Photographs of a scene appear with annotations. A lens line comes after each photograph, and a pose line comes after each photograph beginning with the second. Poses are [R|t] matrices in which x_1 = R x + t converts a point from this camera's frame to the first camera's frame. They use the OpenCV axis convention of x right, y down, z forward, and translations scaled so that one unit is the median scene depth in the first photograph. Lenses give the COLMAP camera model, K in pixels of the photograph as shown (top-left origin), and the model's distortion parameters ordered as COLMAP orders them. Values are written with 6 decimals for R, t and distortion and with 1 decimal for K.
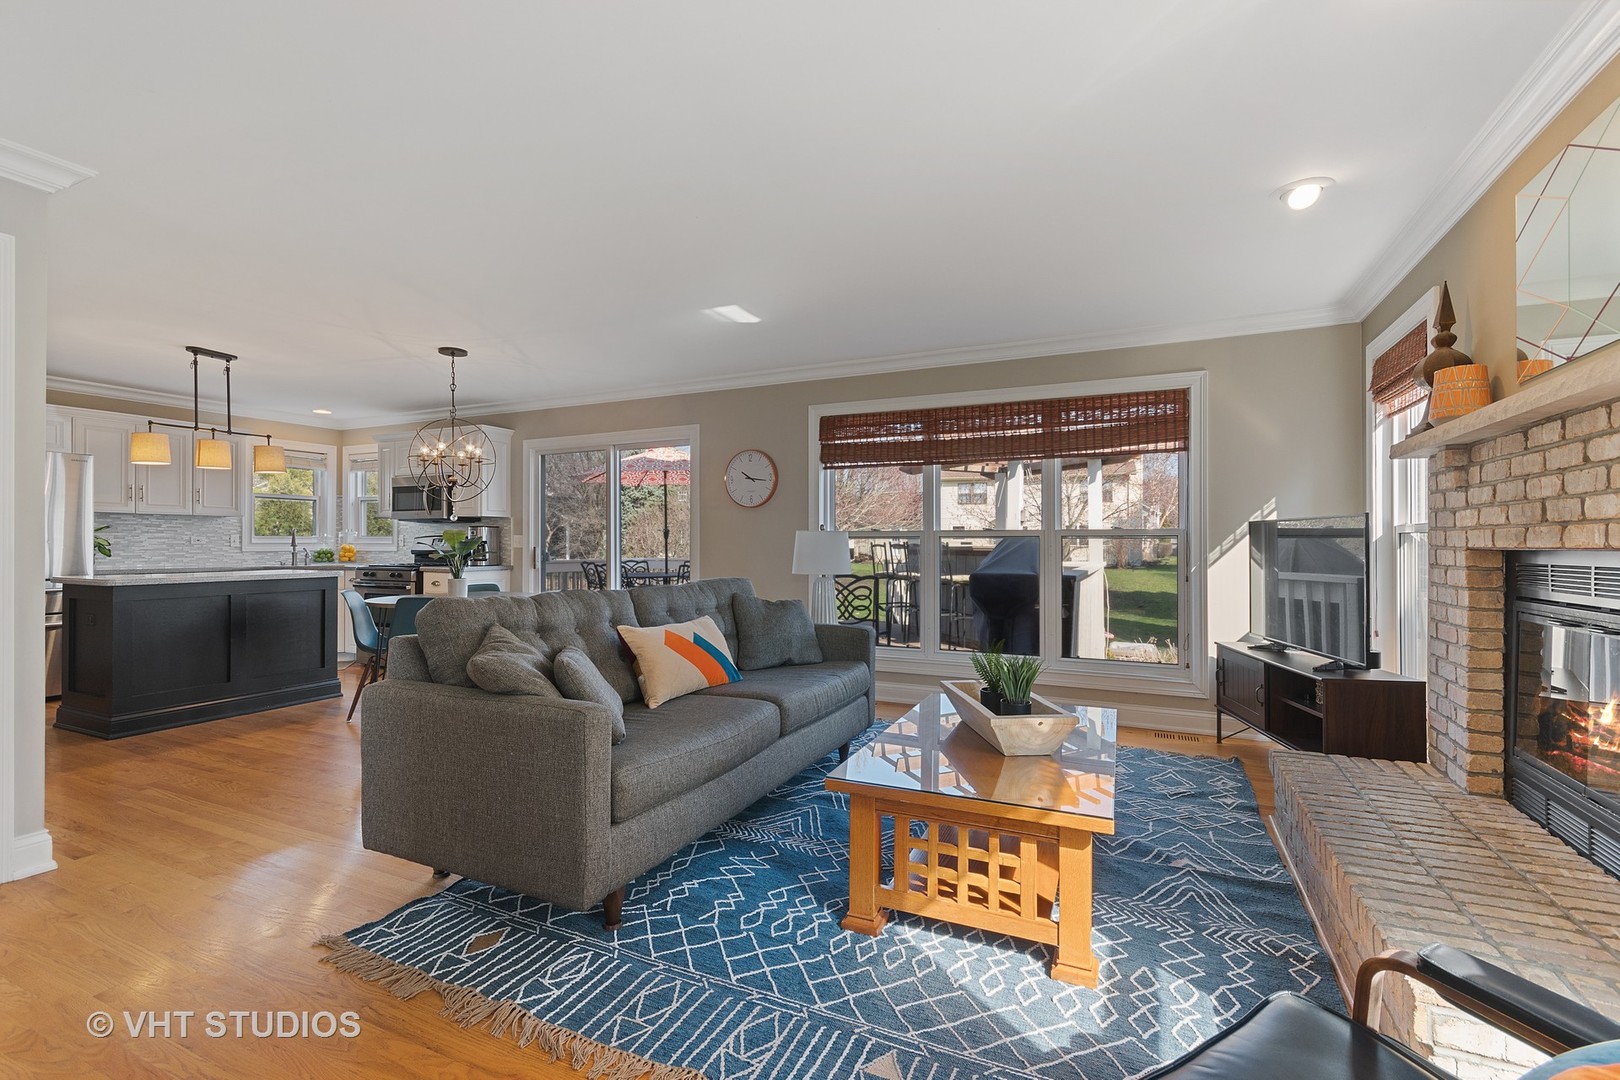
lens RADIAL K [[717.6, 0, 812.8], [0, 717.6, 539.1], [0, 0, 1]] dist [0.004361, -0.000621]
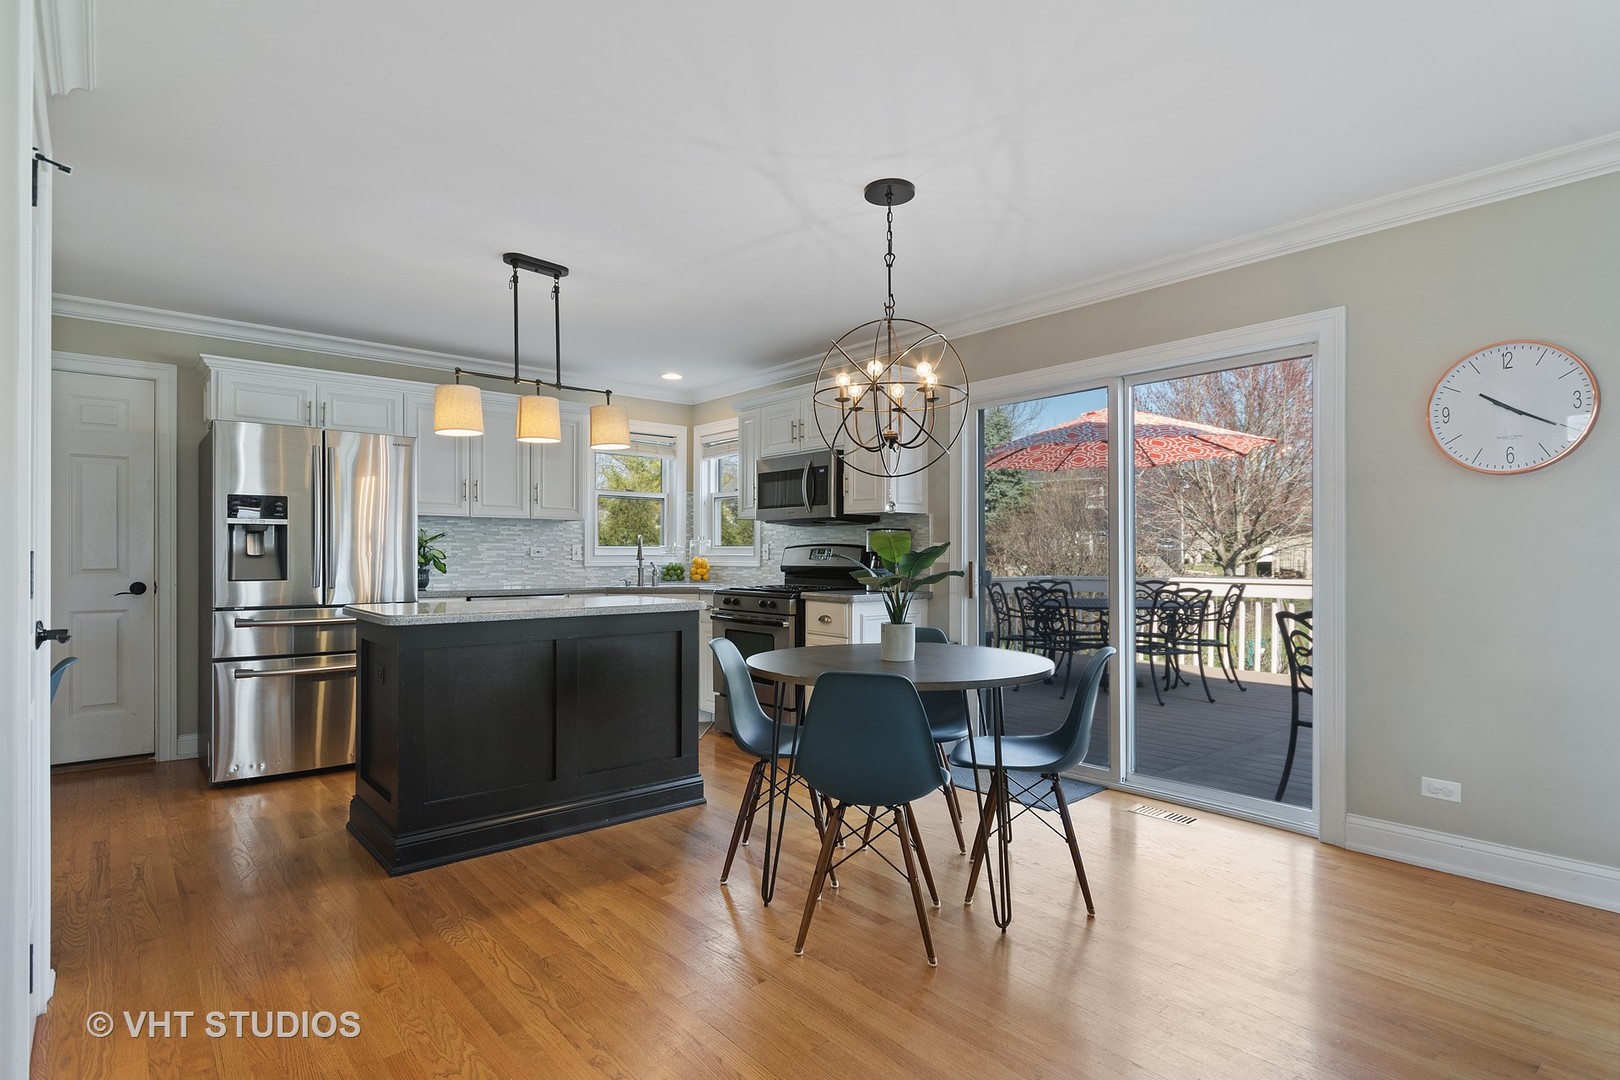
lens RADIAL K [[829.3, 0, 810.1], [0, 829.3, 549.8], [0, 0, 1]] dist [-0.004730, 0.000028]
pose [[0.911762, -0.002770, -0.410710, -0.229862], [0.002511, 0.999996, -0.001170, 0.001008], [0.410712, 0.000035, 0.911765, 0.319124]]
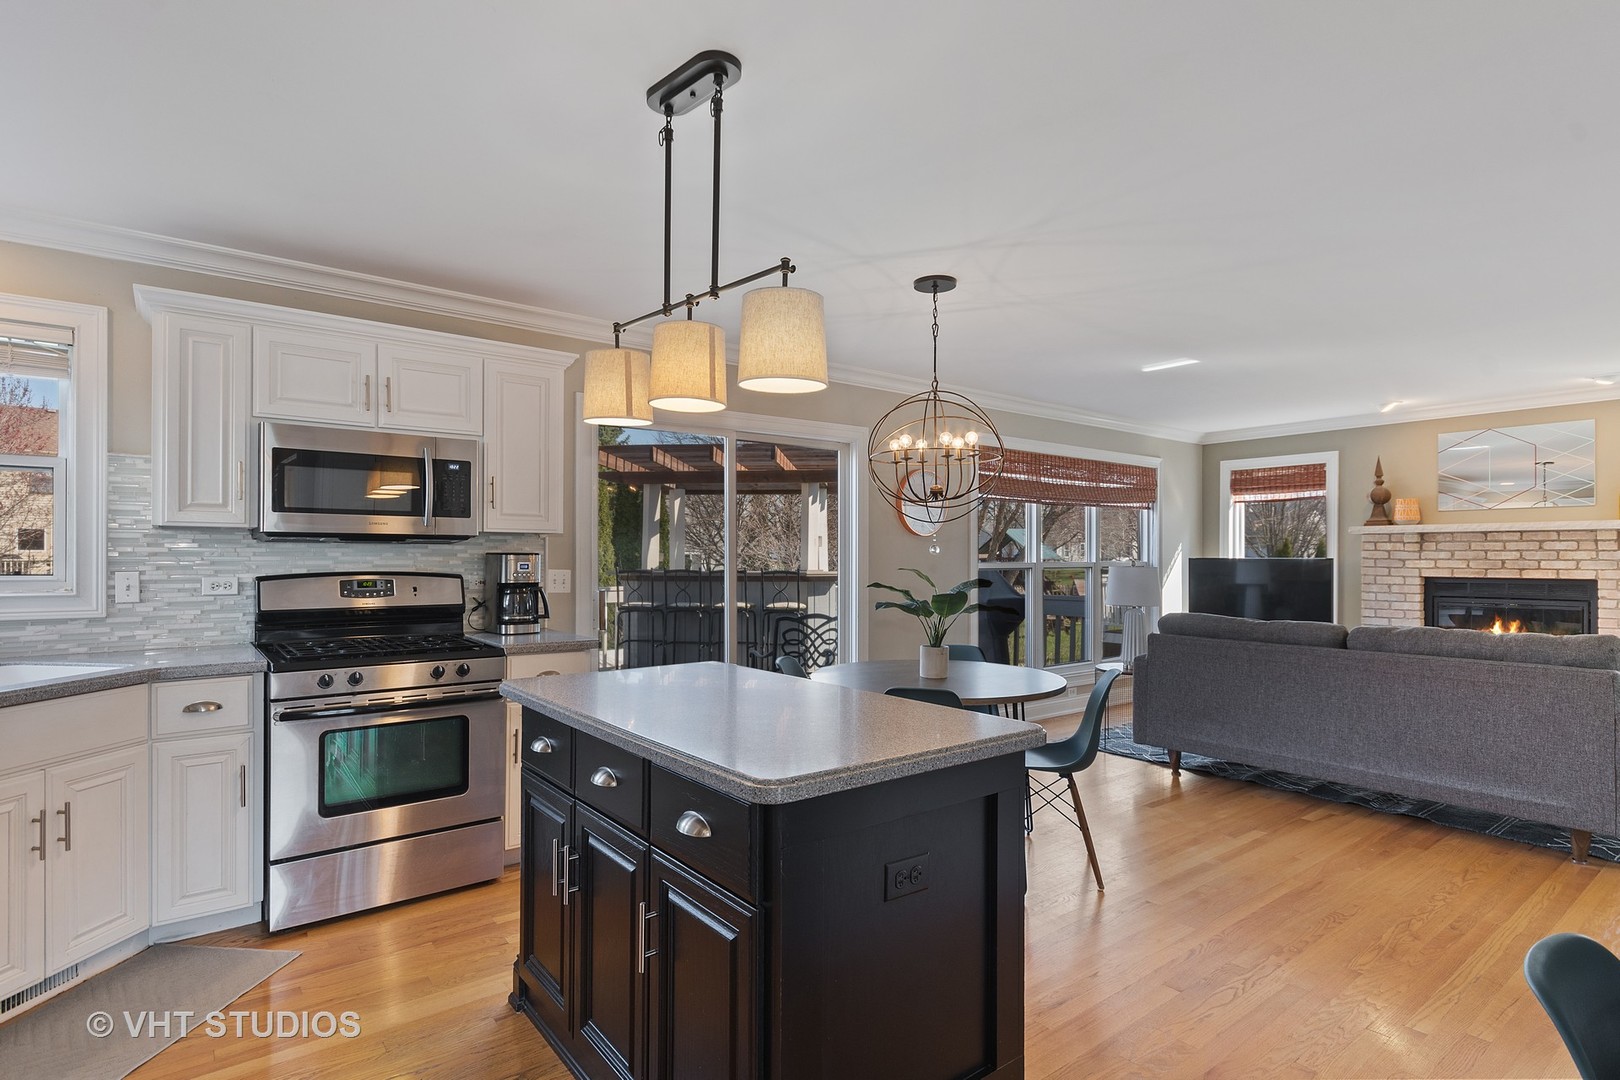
lens RADIAL K [[829.3, 0, 812.6], [0, 829.3, 548.8], [0, 0, 1]] dist [-0.004730, 0.000028]
pose [[0.455817, 0.008829, 0.890029, -0.742863], [-0.008384, 0.999949, -0.005625, -0.020774], [-0.890034, -0.004898, 0.455868, 0.508165]]
